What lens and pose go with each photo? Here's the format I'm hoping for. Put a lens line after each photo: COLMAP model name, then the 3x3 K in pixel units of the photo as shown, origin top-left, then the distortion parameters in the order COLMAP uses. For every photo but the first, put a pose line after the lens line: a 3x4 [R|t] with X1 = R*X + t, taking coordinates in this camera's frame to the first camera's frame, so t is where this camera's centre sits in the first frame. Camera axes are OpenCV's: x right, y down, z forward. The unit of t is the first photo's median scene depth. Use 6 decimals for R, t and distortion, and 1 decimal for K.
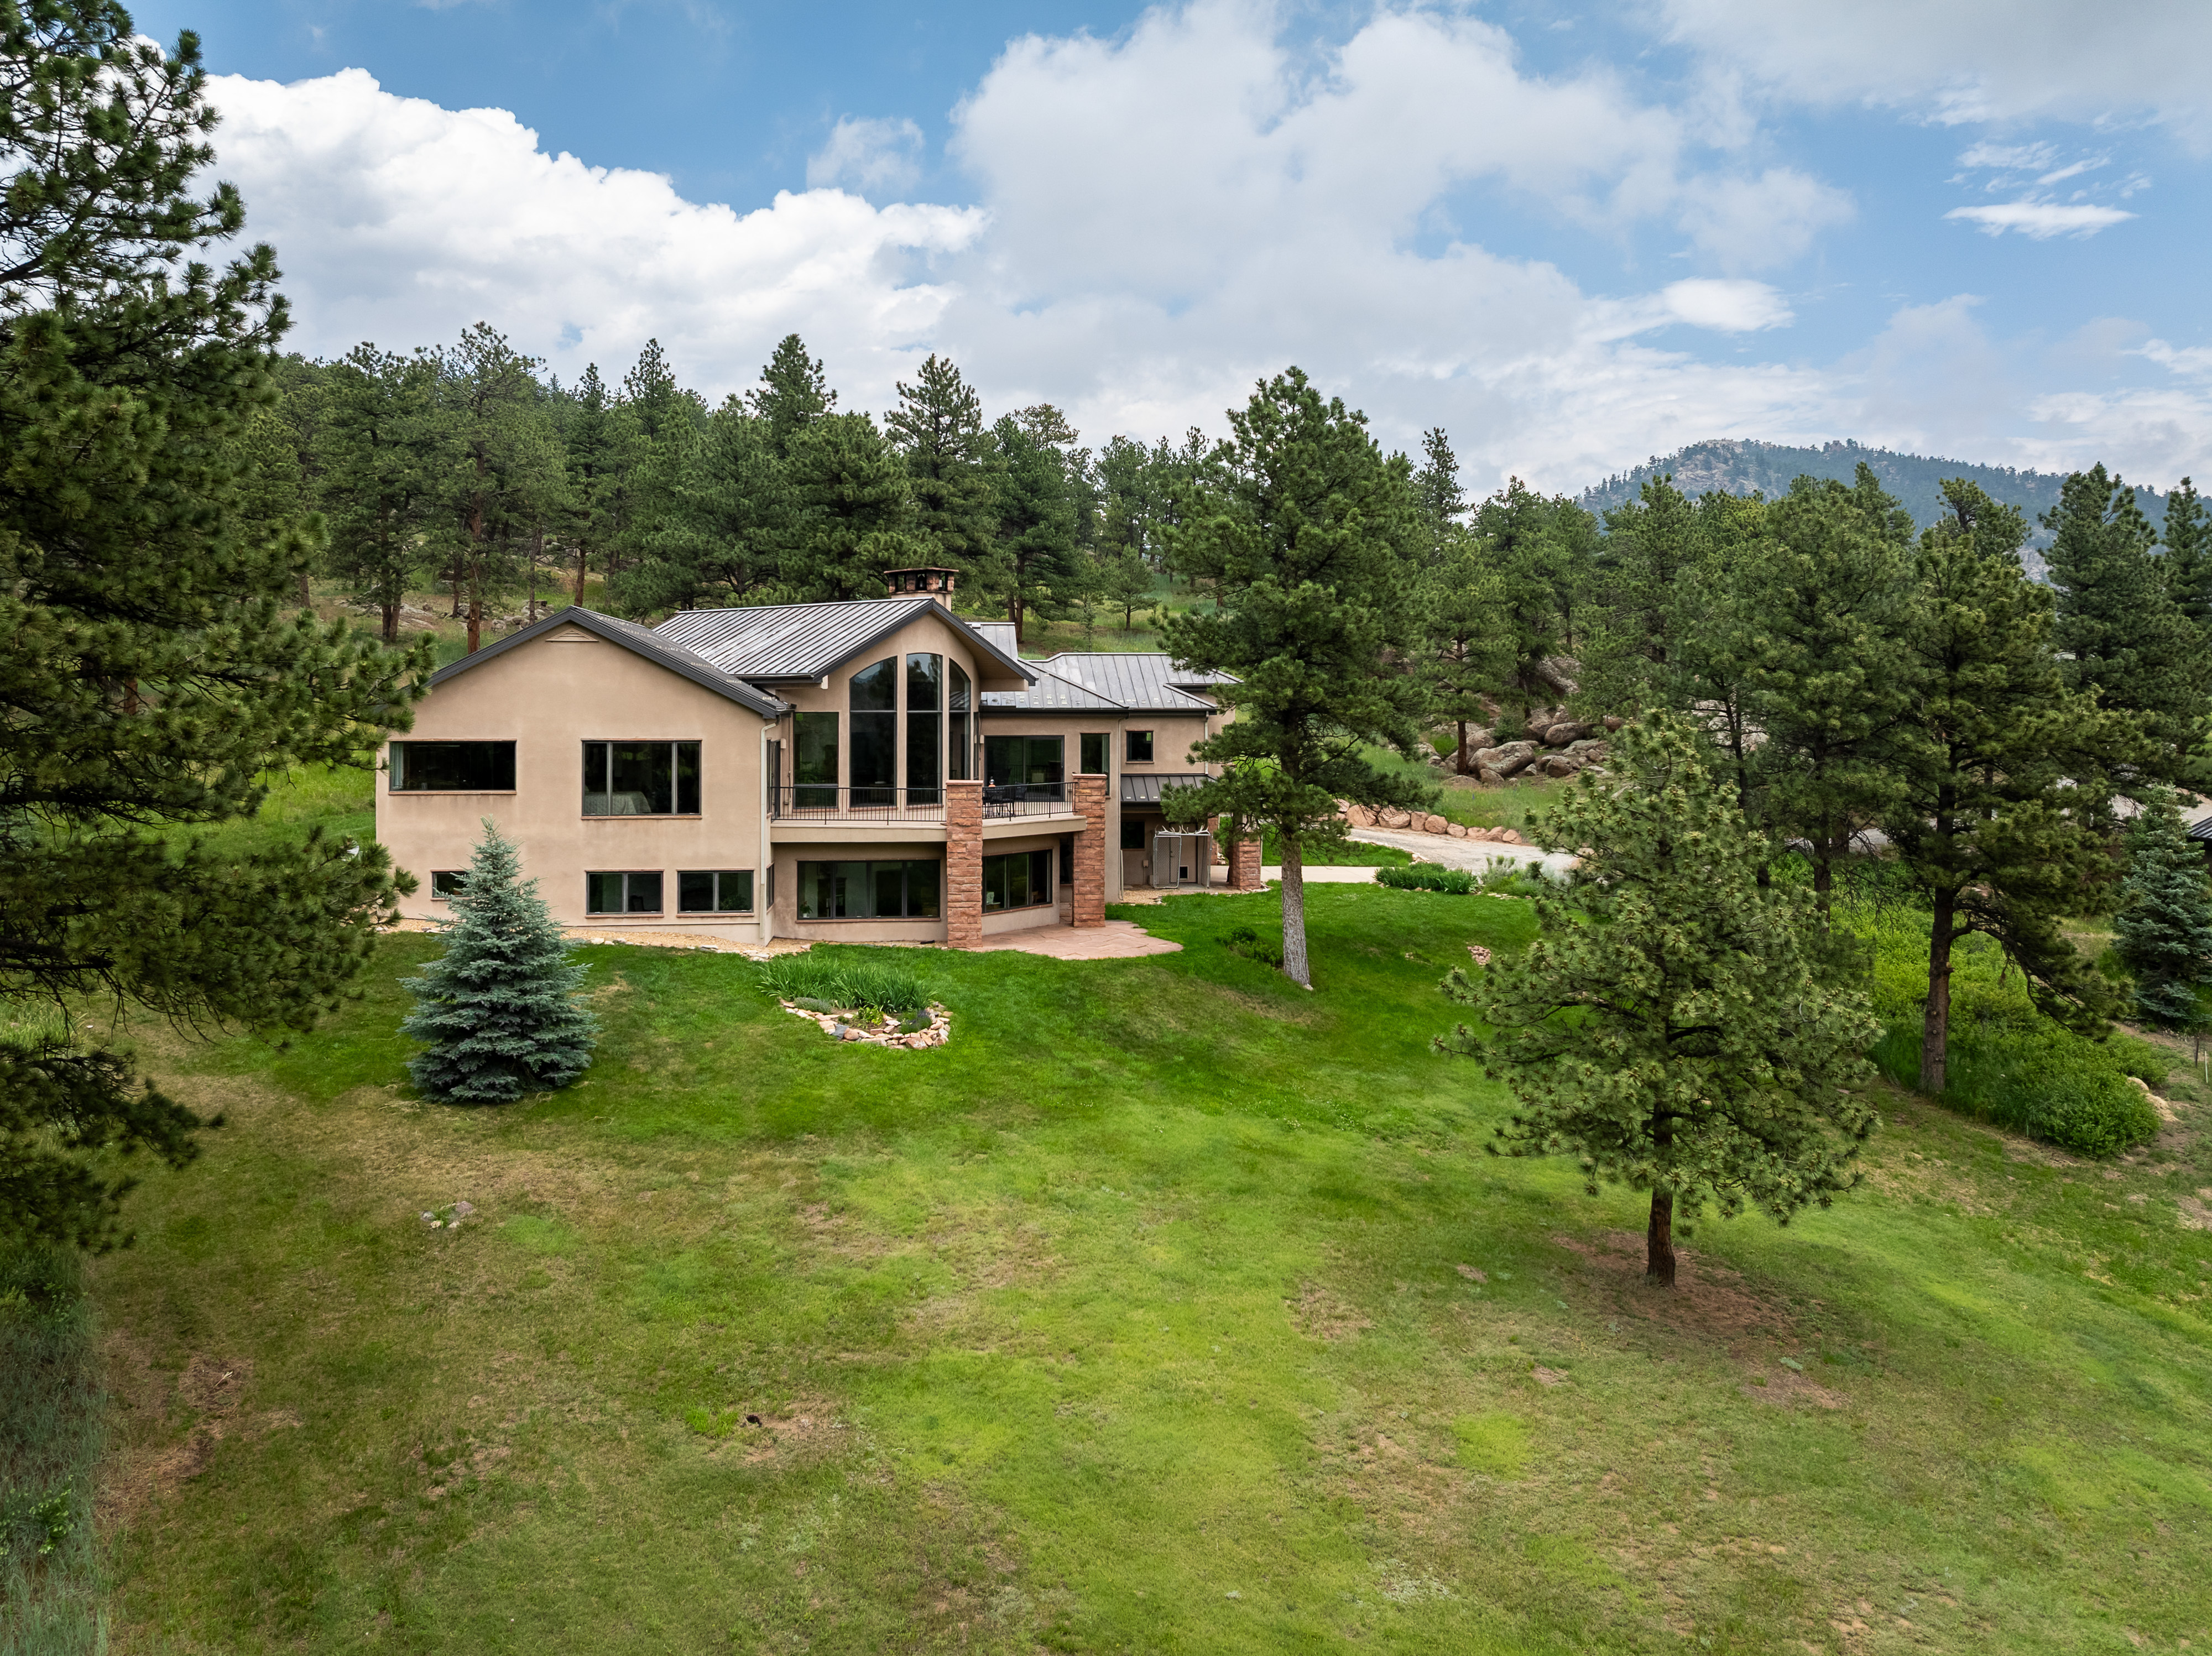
lens RADIAL K [[1622.9, 0, 1111.4], [0, 1622.9, 709.2], [0, 0, 1]] dist [-0.008513, -0.021576]
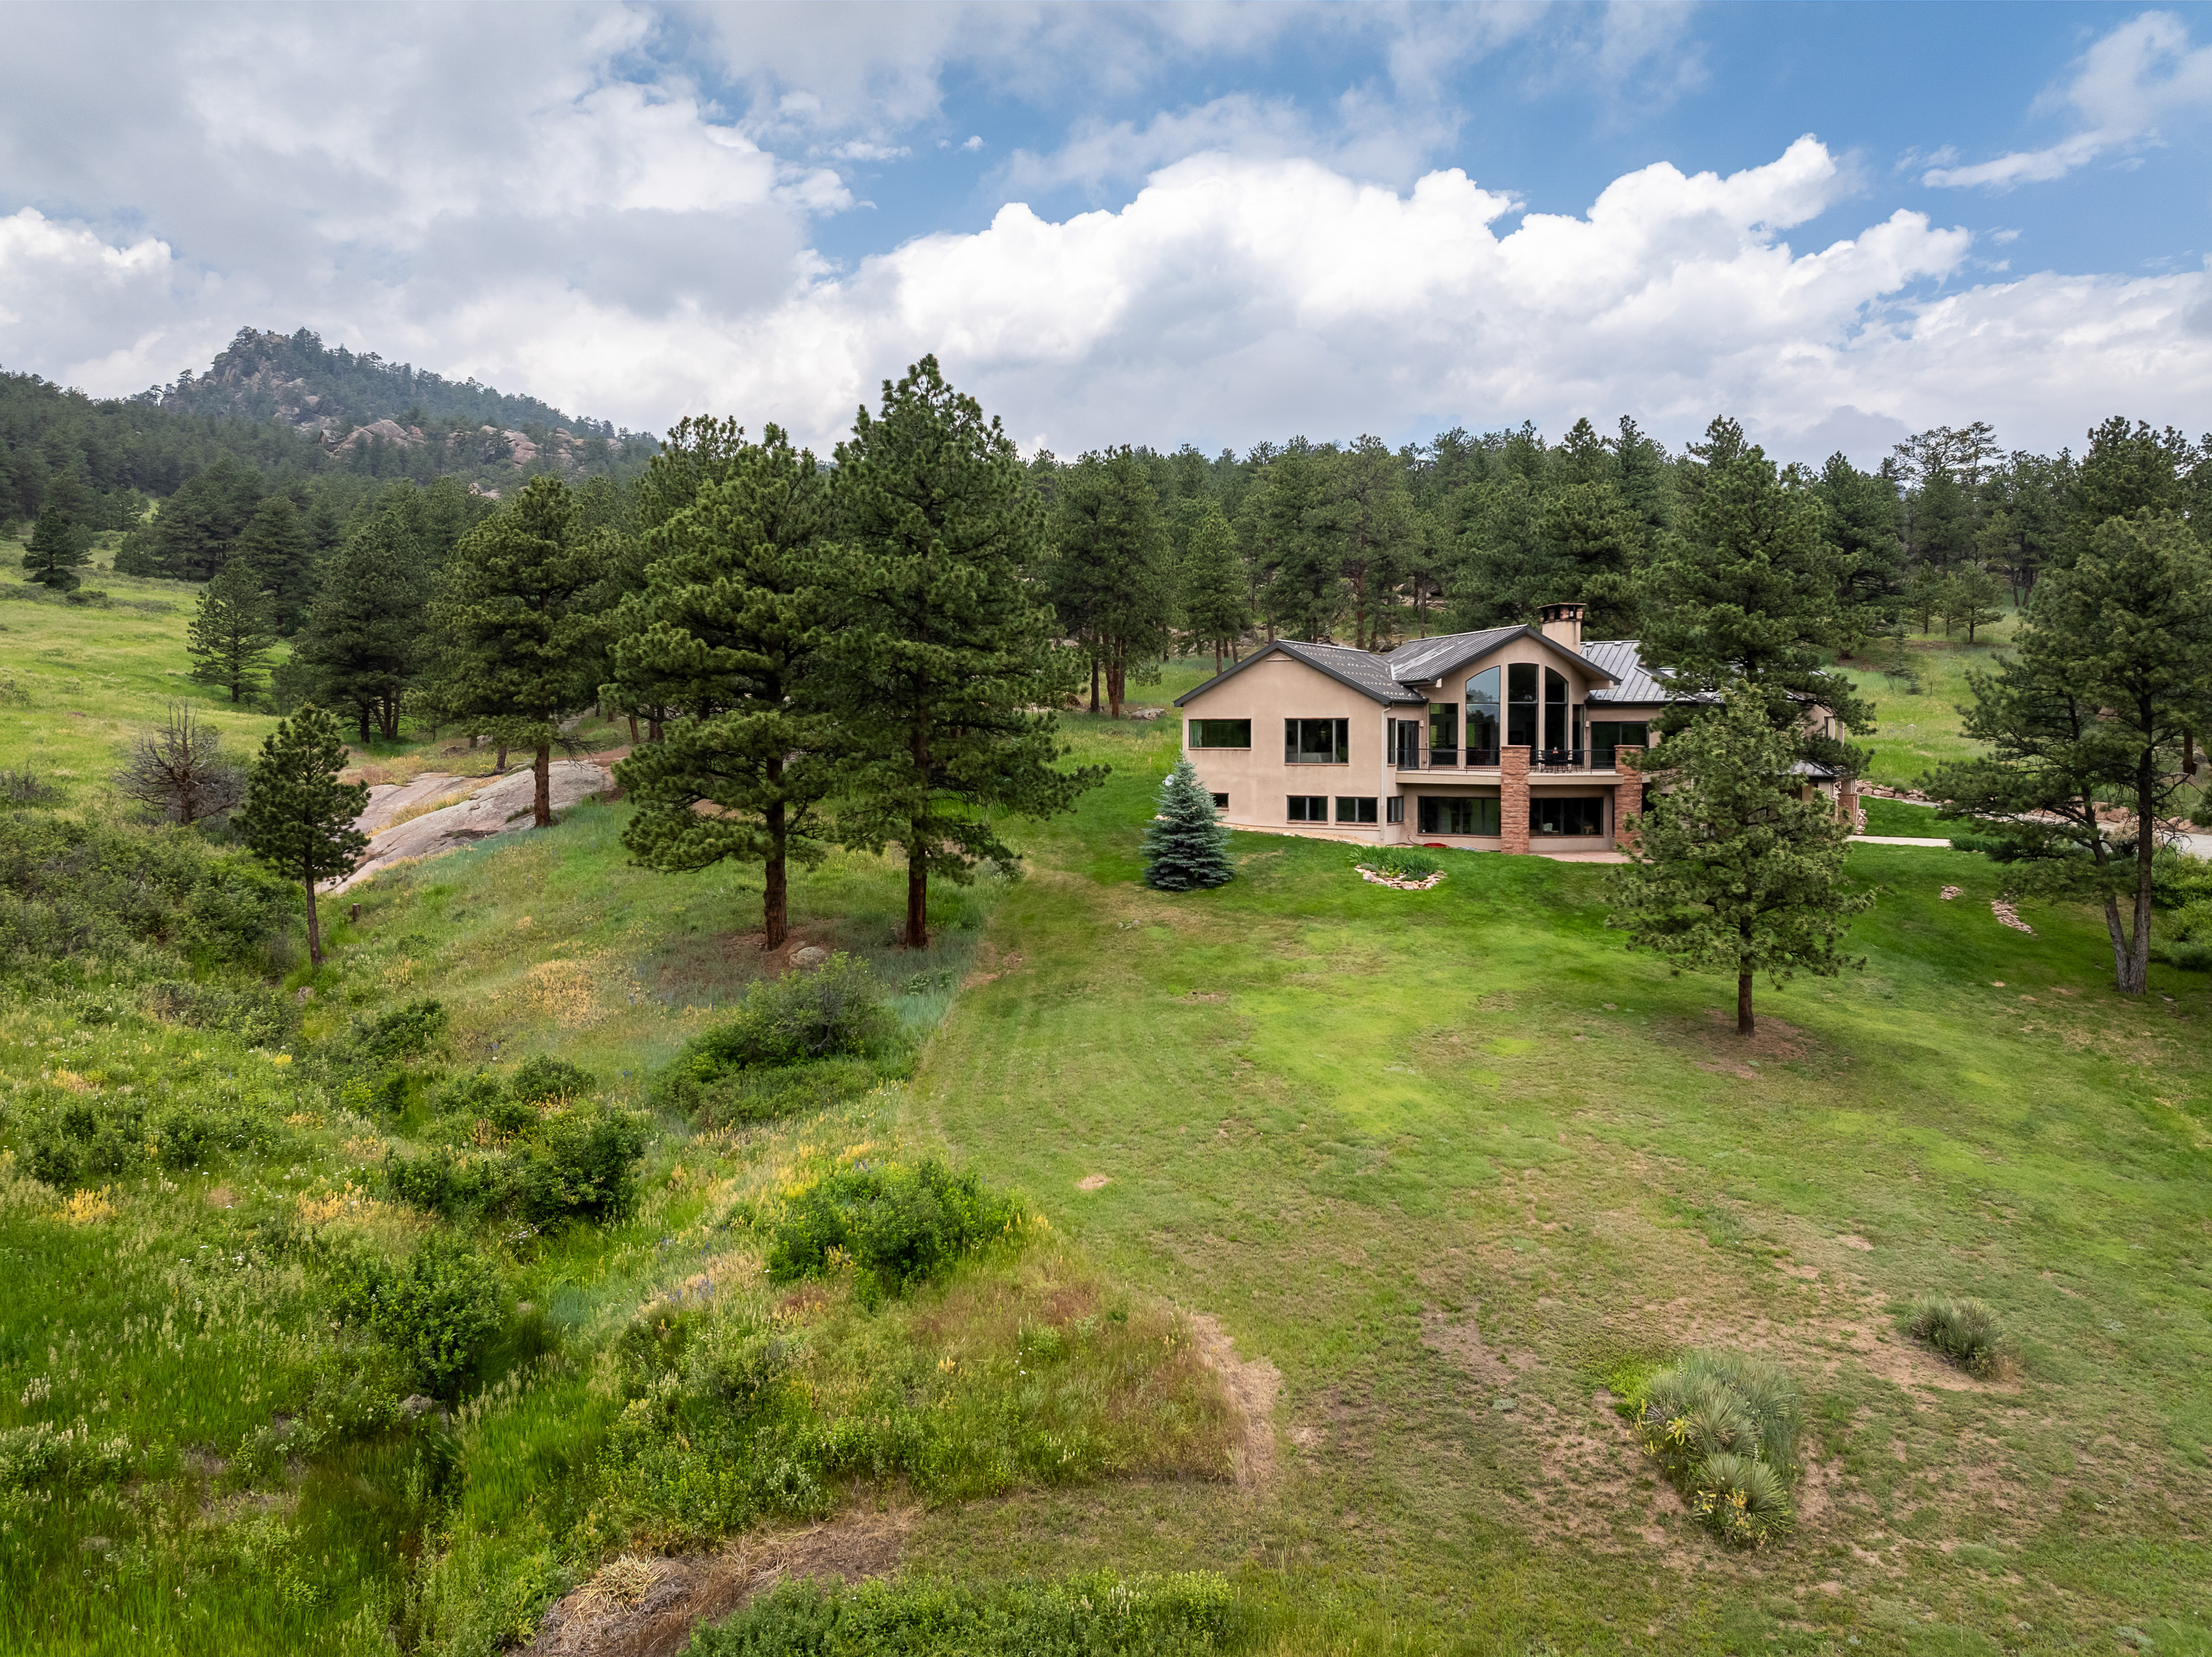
lens RADIAL K [[1620.6, 0, 1116.5], [0, 1620.6, 793.2], [0, 0, 1]] dist [-0.035075, -0.006461]
pose [[0.796931, 0.023095, -0.603628, 0.525251], [-0.003351, 0.999423, 0.033814, 0.038237], [0.604060, -0.024925, 0.796549, -0.436551]]
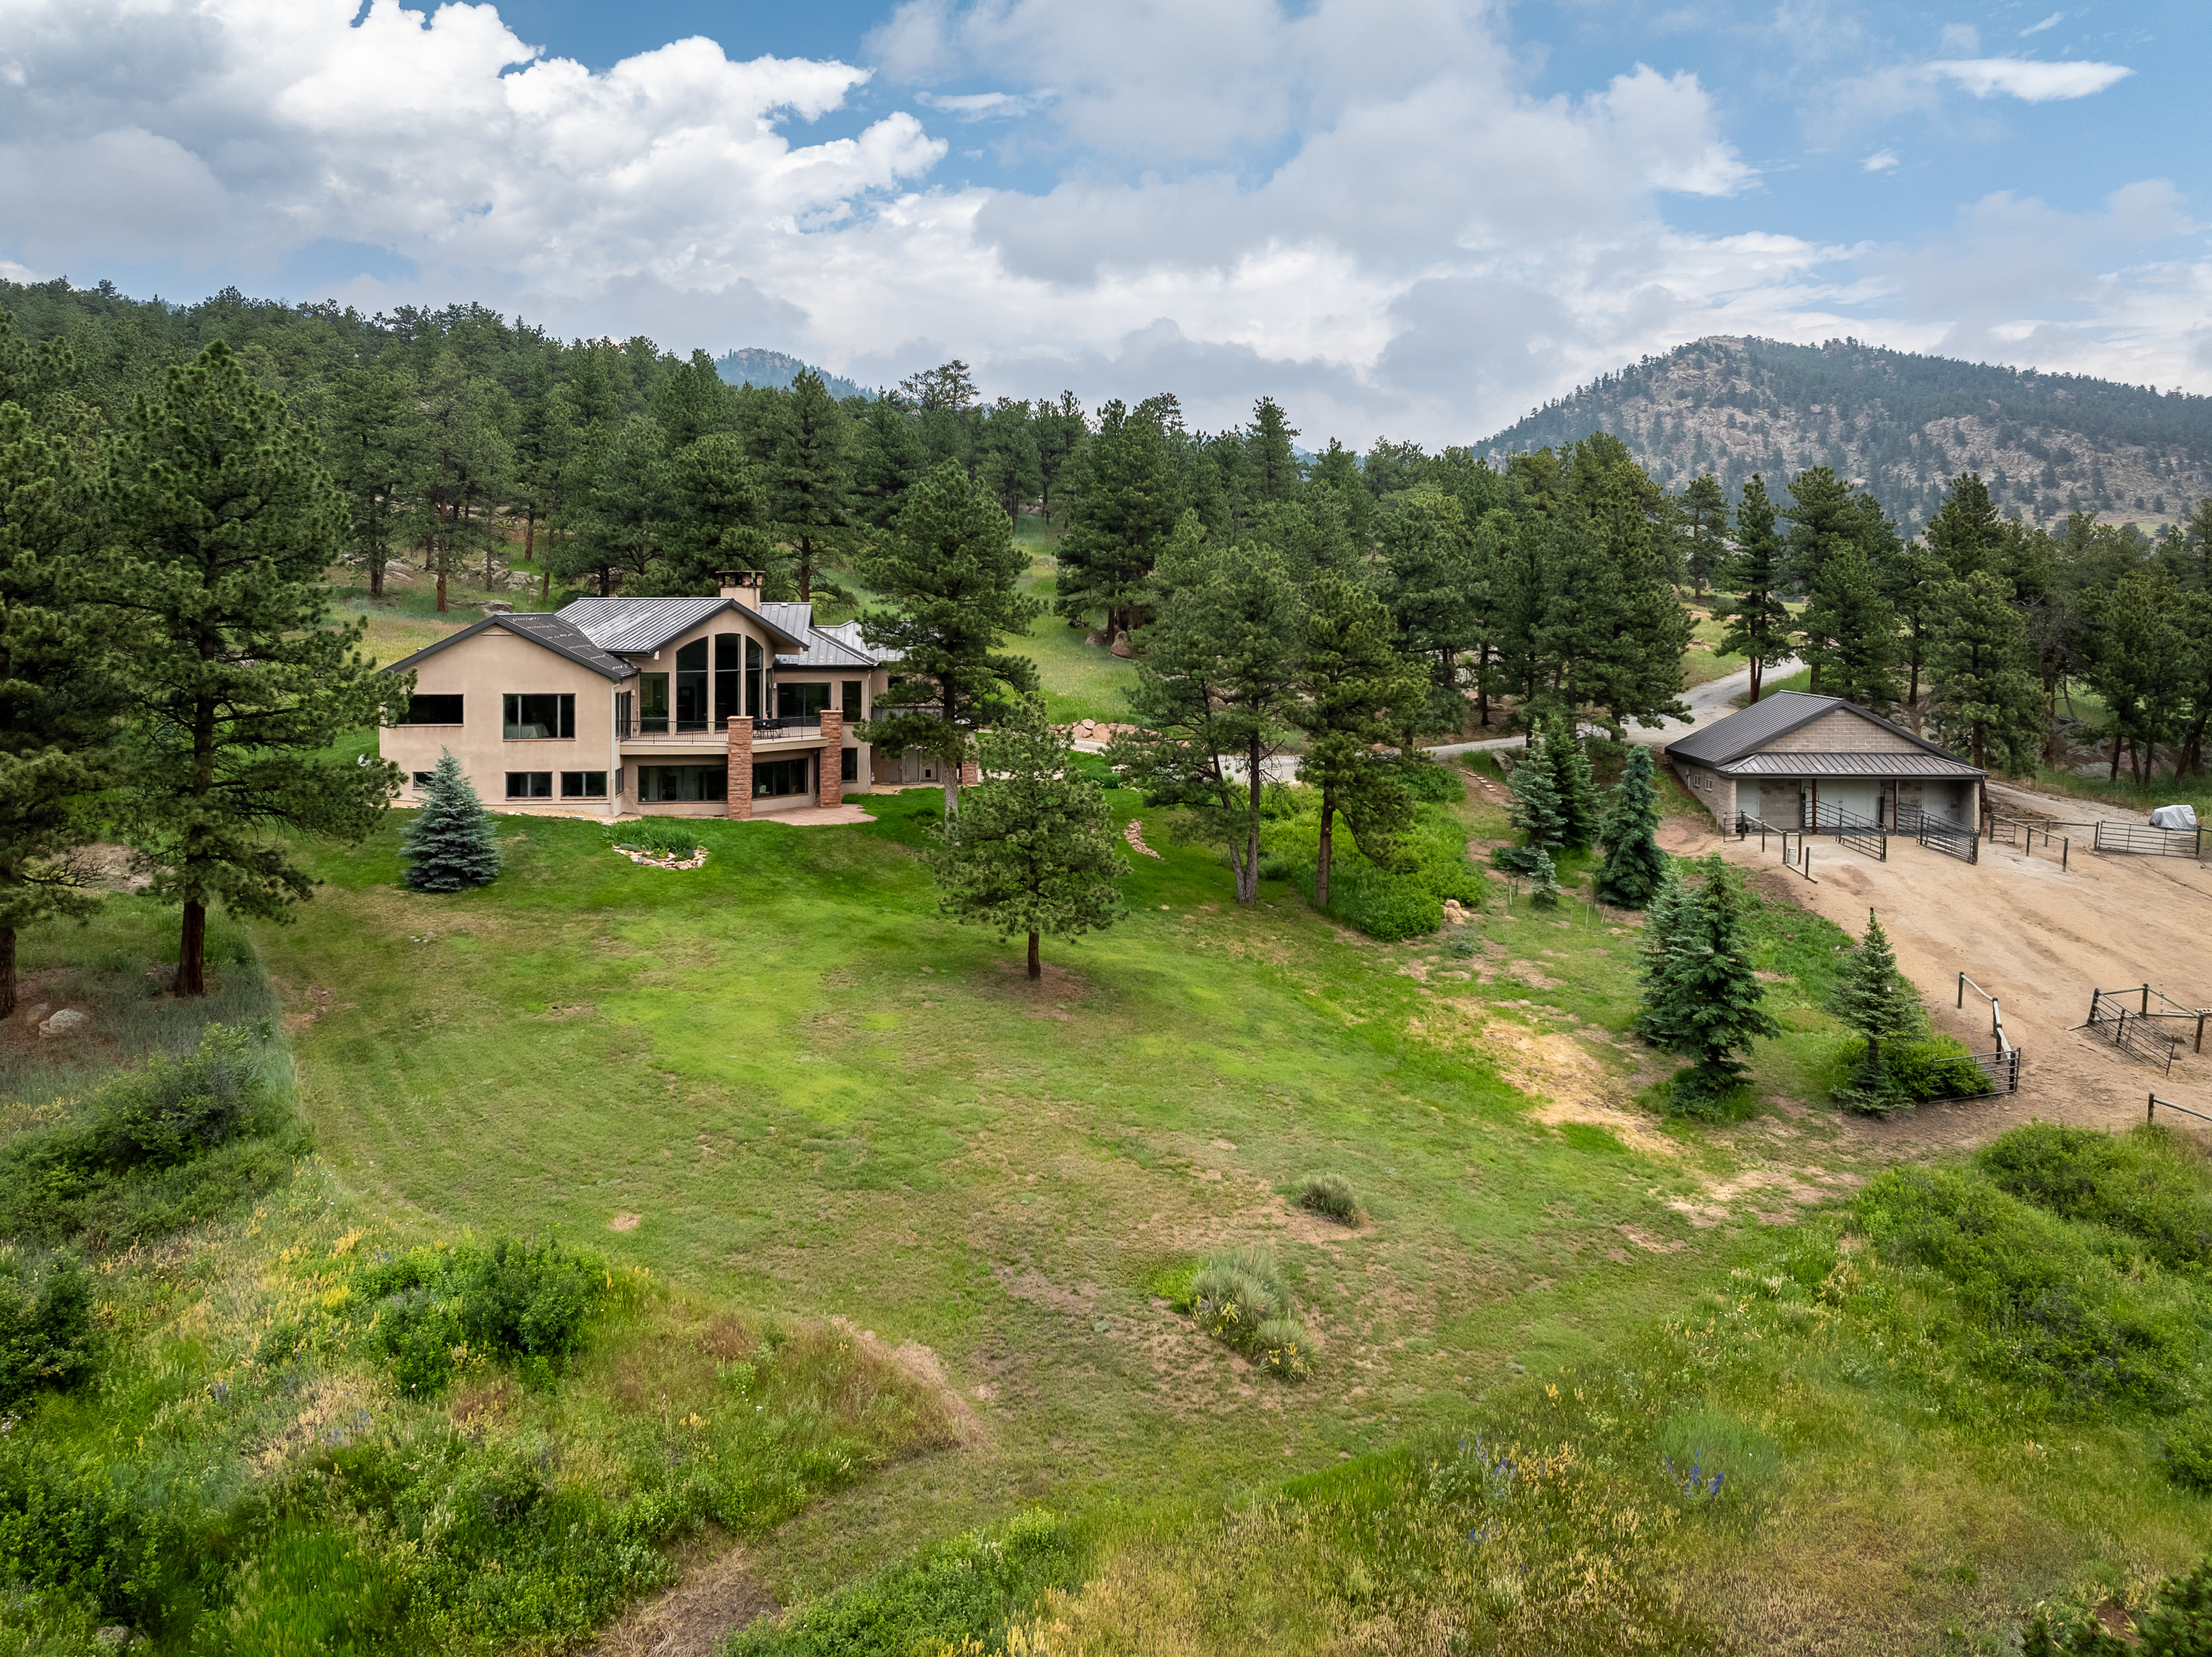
lens RADIAL K [[1700.1, 0, 1153.0], [0, 1700.1, 620.7], [0, 0, 1]] dist [-0.009333, -0.015318]
pose [[0.999821, 0.003451, 0.018588, 0.290519], [-0.003650, 0.999937, 0.010656, -0.072106], [-0.018550, -0.010722, 0.999770, -0.712425]]
